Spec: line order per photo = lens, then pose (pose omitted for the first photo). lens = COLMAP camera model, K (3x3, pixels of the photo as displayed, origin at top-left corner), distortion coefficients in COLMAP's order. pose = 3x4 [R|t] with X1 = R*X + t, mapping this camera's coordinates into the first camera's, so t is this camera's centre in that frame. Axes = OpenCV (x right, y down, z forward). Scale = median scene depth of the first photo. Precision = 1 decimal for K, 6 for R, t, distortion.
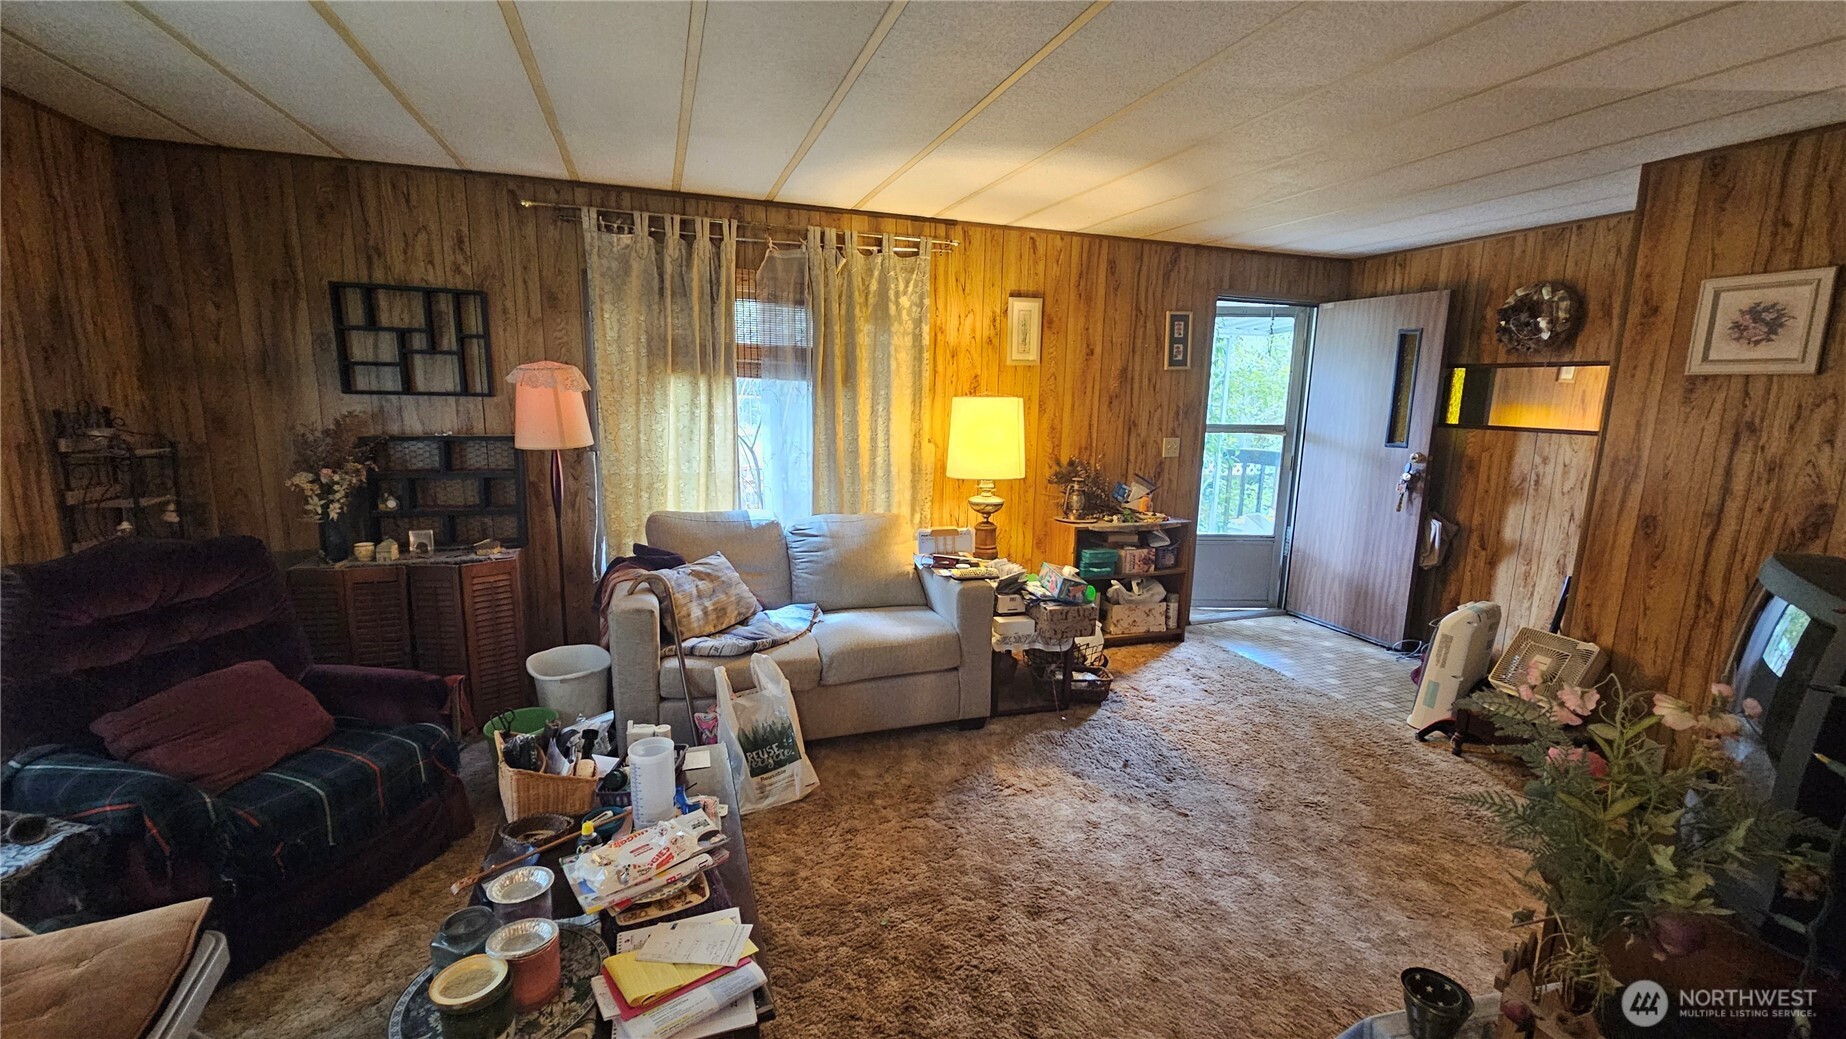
lens RADIAL K [[756.2, 0, 924.3], [0, 756.2, 525.2], [0, 0, 1]] dist [-0.001063, -0.000412]
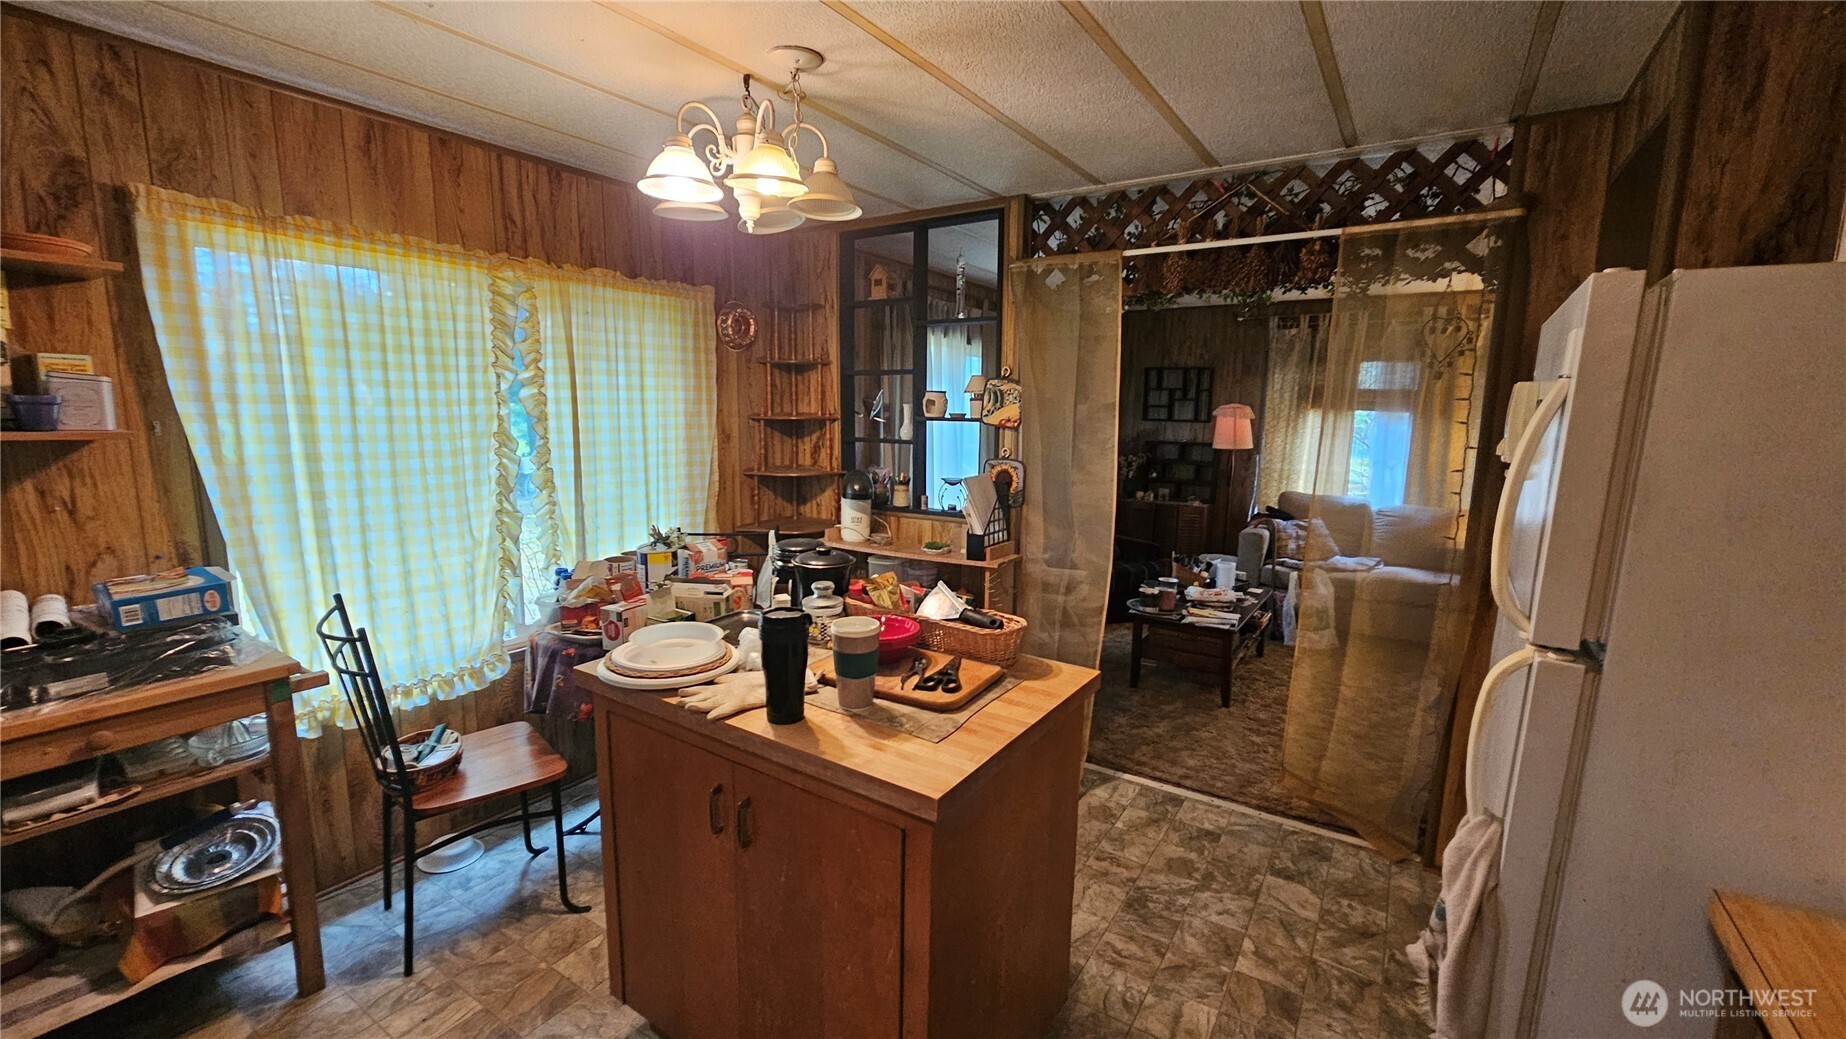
lens RADIAL K [[754.0, 0, 927.9], [0, 754.0, 524.2], [0, 0, 1]] dist [0.002150, -0.000181]
pose [[0.604301, 0.108163, -0.789380, 0.481711], [-0.143870, 0.989270, 0.025415, 0.124301], [0.783659, 0.098209, 0.613378, -0.627999]]
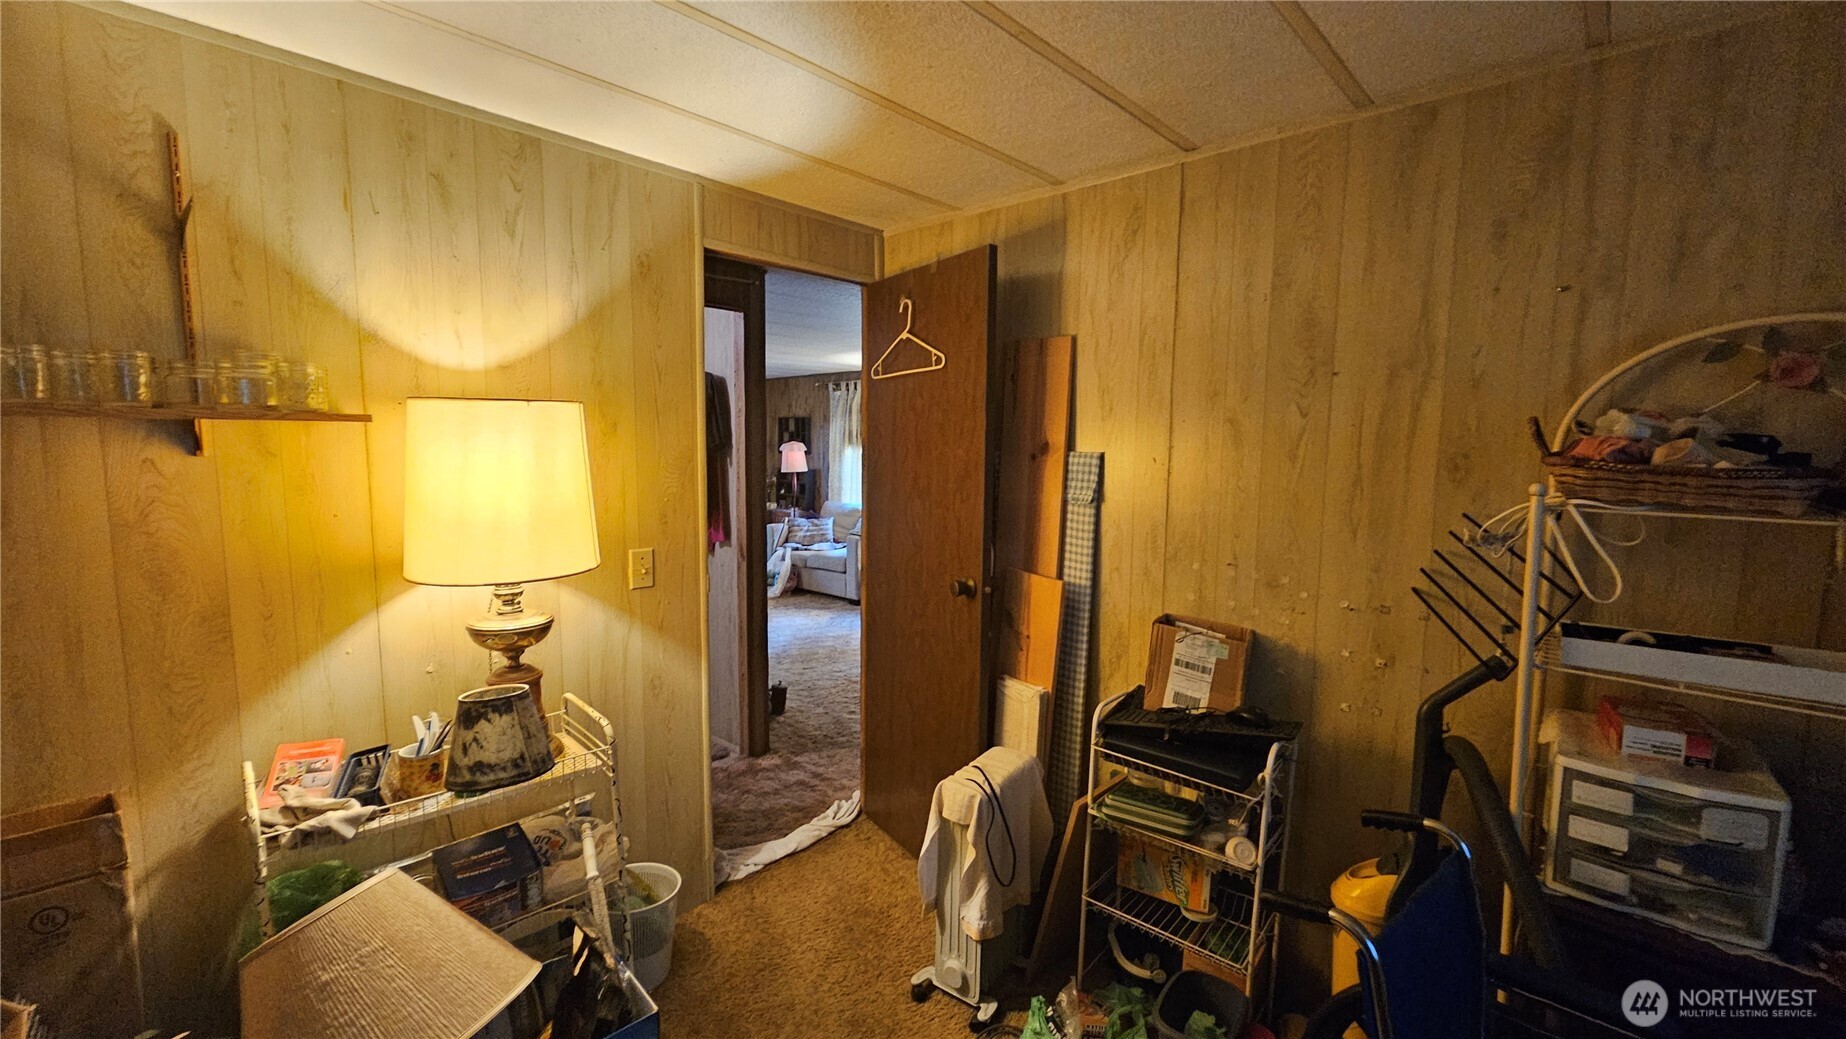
lens RADIAL K [[754.0, 0, 927.9], [0, 754.0, 524.2], [0, 0, 1]] dist [0.002150, -0.000181]
pose [[0.466604, 0.074447, -0.881328, 1.914595], [-0.160466, 0.987040, -0.001580, 0.009536], [0.869788, 0.142160, 0.472503, 0.128767]]
